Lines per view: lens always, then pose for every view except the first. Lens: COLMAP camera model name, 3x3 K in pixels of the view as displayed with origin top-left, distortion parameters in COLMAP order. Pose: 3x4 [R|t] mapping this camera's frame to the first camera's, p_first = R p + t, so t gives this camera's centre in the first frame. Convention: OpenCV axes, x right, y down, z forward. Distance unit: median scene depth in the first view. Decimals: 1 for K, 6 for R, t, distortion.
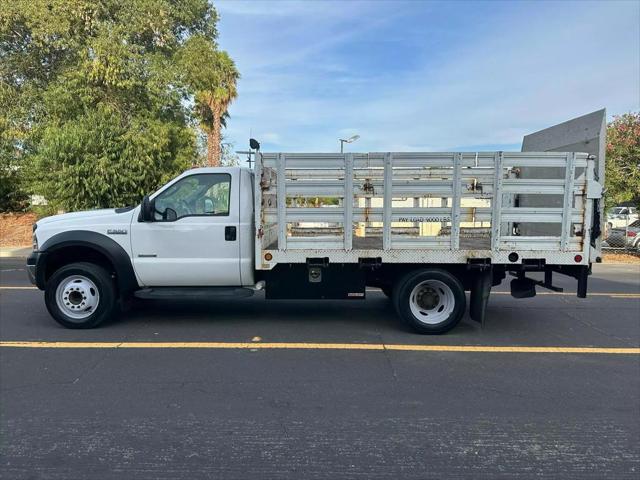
lens RADIAL K [[449.0, 0, 319.2], [0, 449.0, 252.0], [0, 0, 1]] dist [-0.000848, -0.005604]
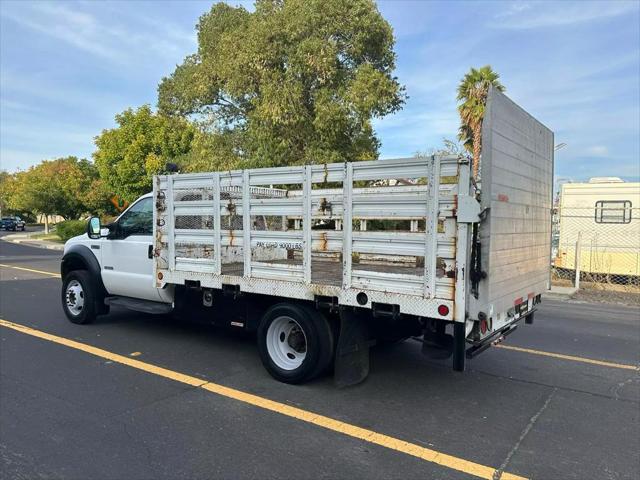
lens RADIAL K [[469.3, 0, 352.8], [0, 469.3, 240.1], [0, 0, 1]] dist [0.002277, -0.004162]
pose [[0.847414, 0.029248, -0.530127, 0.828865], [-0.068006, 0.996236, -0.053746, -0.042881], [0.526560, 0.081597, 0.846213, 0.312579]]
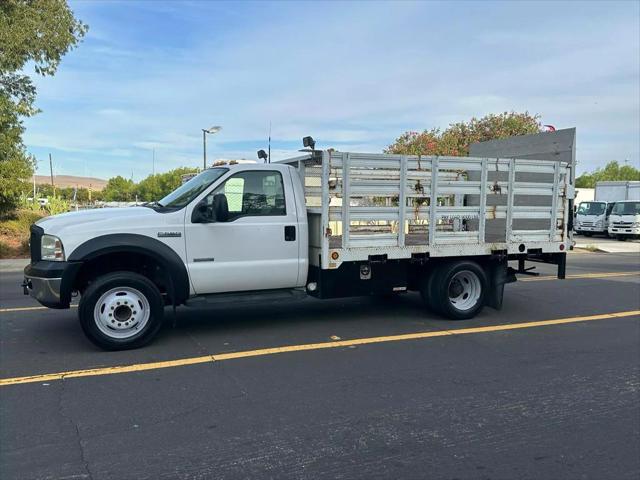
lens RADIAL K [[500.1, 0, 301.7], [0, 500.1, 256.4], [0, 0, 1]] dist [0.009661, 0.000419]
pose [[0.921876, -0.038681, 0.385550, -0.614275], [0.037747, 0.999237, 0.009995, -0.001601], [-0.385642, 0.005339, 0.922633, -0.000417]]
